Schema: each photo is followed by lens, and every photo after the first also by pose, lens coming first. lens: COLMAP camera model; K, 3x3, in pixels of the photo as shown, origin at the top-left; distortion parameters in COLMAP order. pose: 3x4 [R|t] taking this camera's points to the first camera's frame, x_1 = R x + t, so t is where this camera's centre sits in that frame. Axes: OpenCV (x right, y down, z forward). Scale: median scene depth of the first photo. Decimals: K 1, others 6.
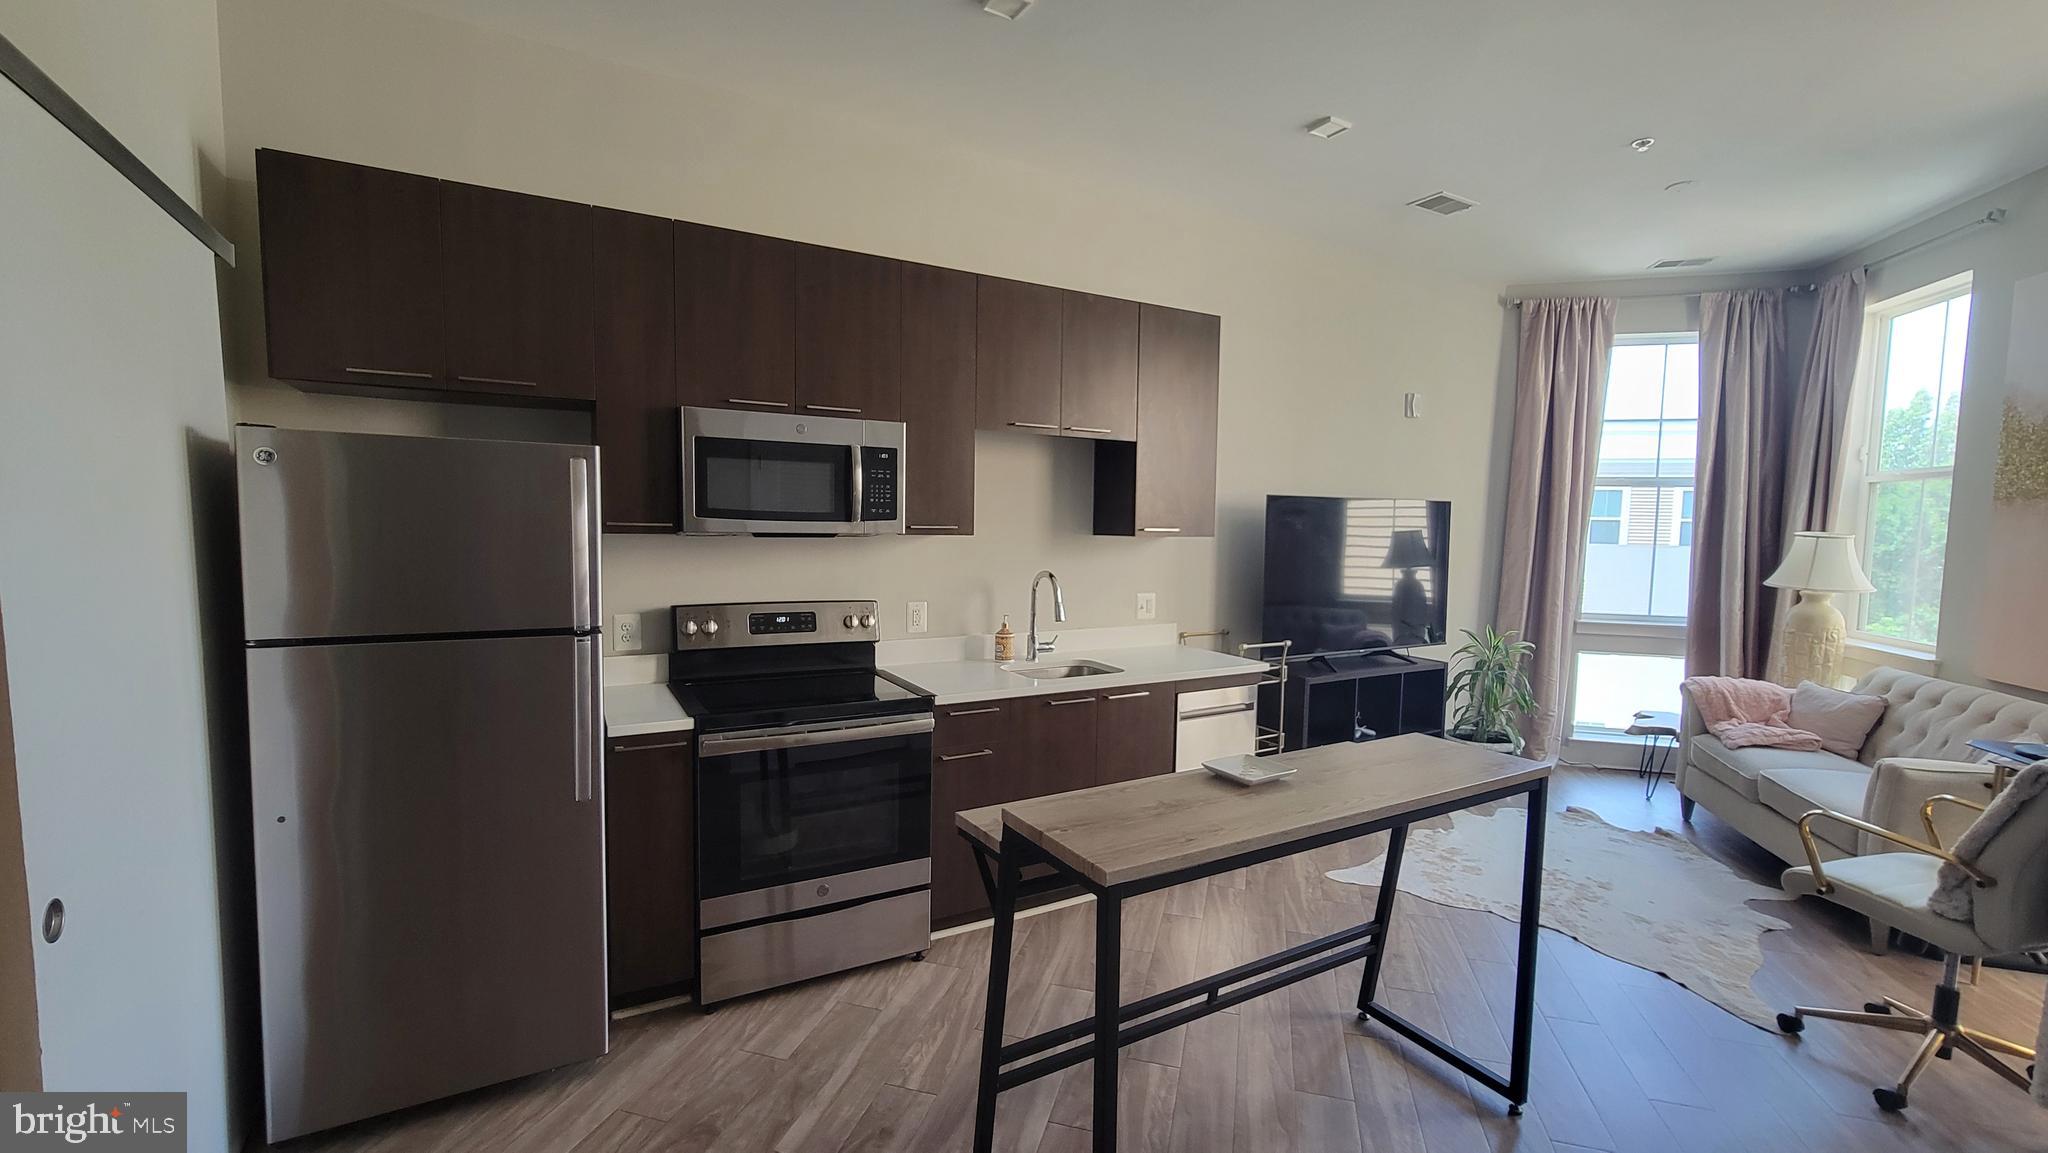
lens RADIAL K [[838.5, 0, 1011.9], [0, 838.5, 584.0], [0, 0, 1]] dist [-0.006827, 0.001327]
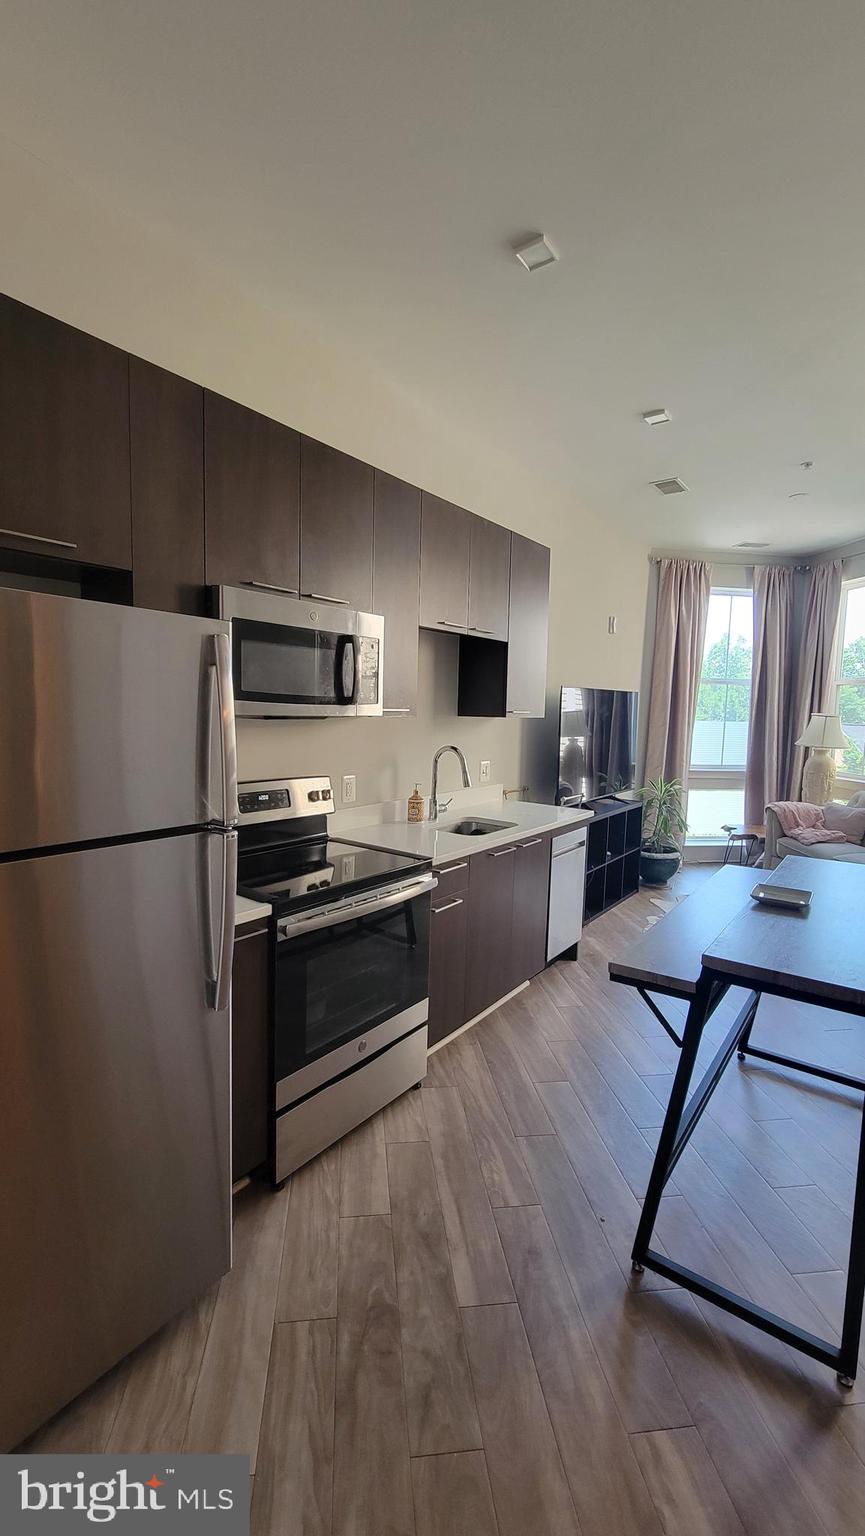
lens RADIAL K [[628.8, 0, 425.2], [0, 628.8, 765.0], [0, 0, 1]] dist [-0.006827, 0.001327]
pose [[0.919210, -0.031719, 0.392487, -0.330194], [0.022314, 0.999345, 0.028503, -0.013749], [-0.393134, -0.017442, 0.919316, 0.164884]]
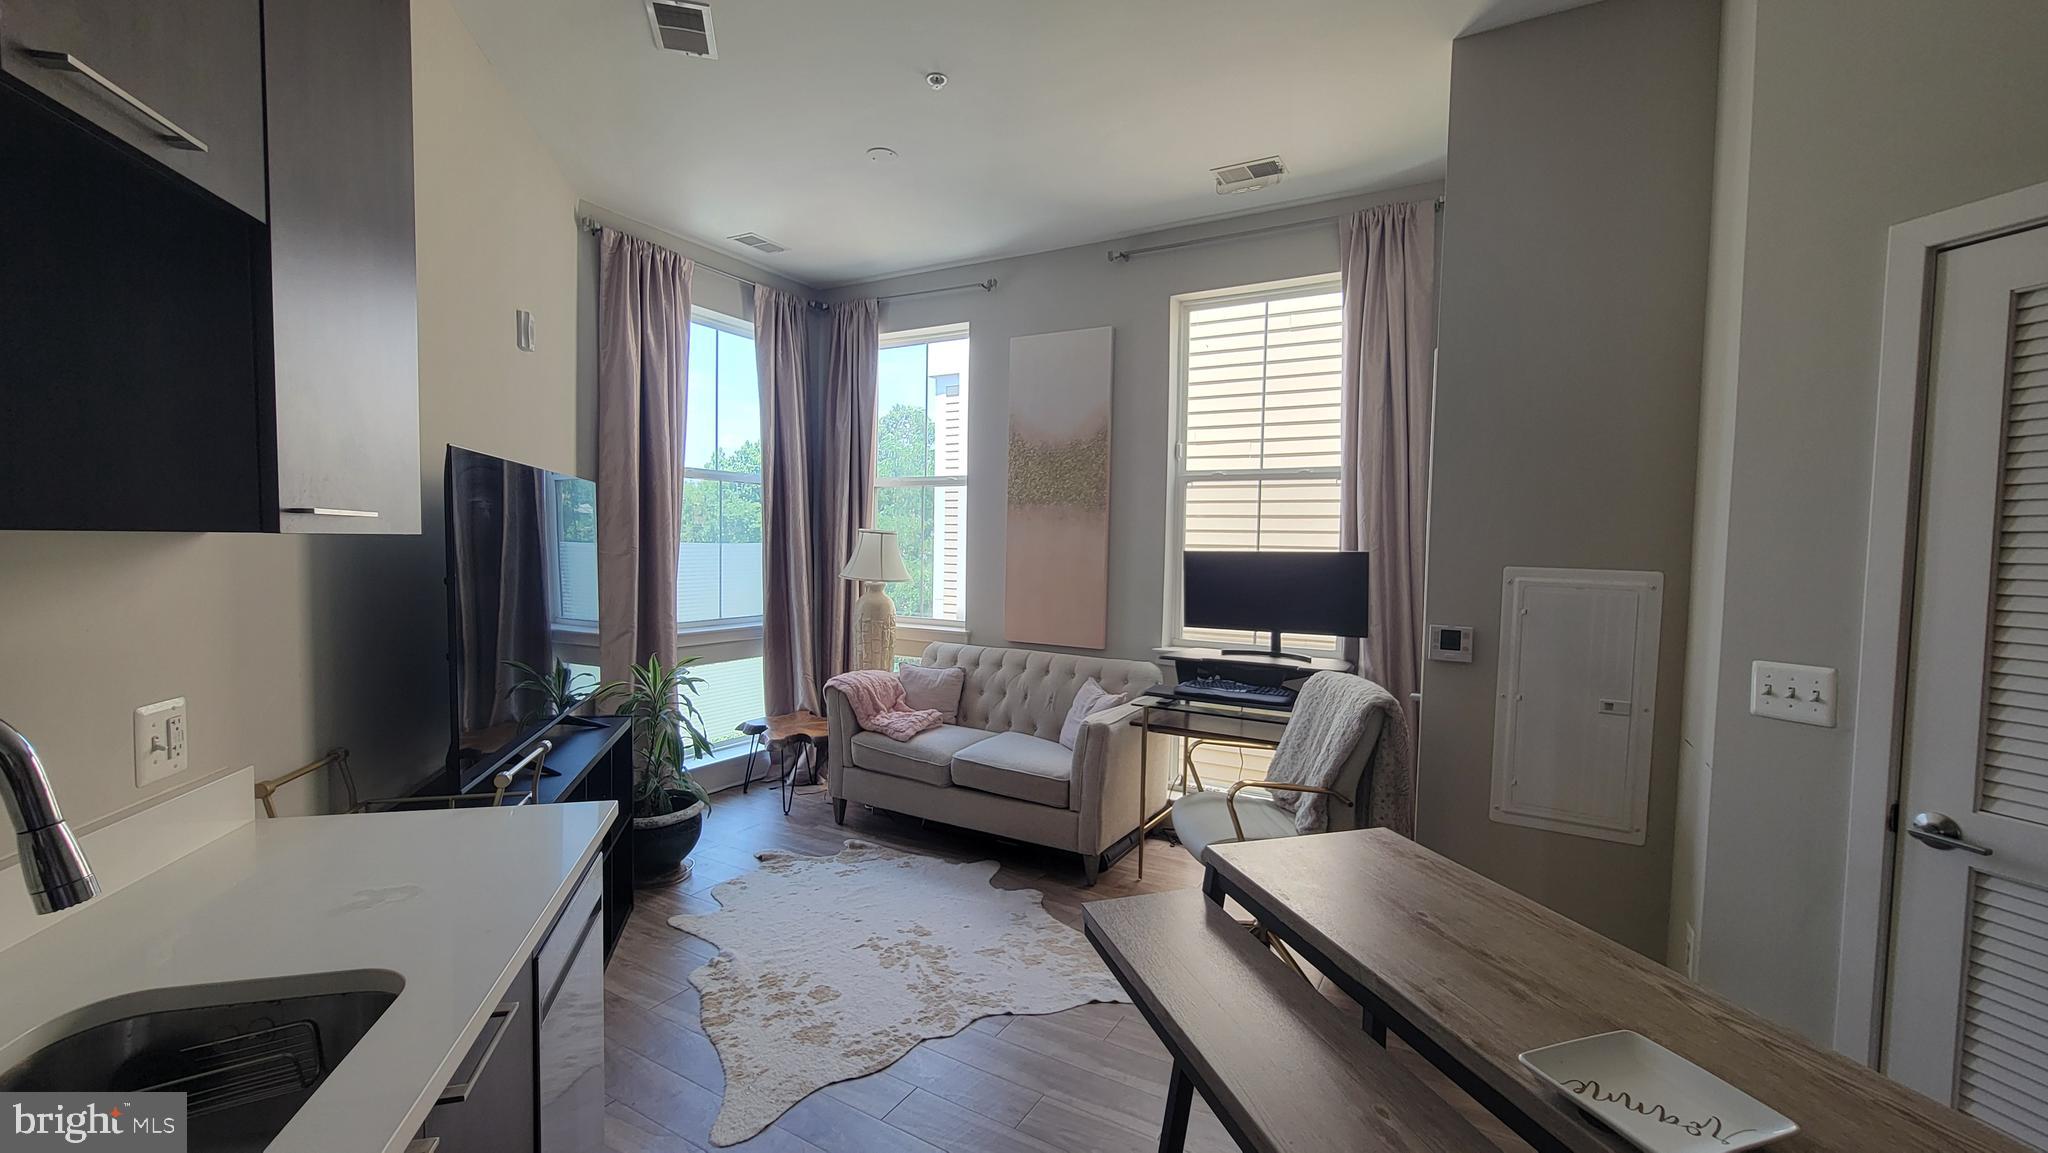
lens RADIAL K [[838.5, 0, 1013.8], [0, 838.5, 585.2], [0, 0, 1]] dist [-0.006827, 0.001327]
pose [[0.244599, -0.061410, 0.967678, -0.085318], [0.062199, 0.996931, 0.047544, -0.033625], [-0.967627, 0.048559, 0.247667, 0.635454]]
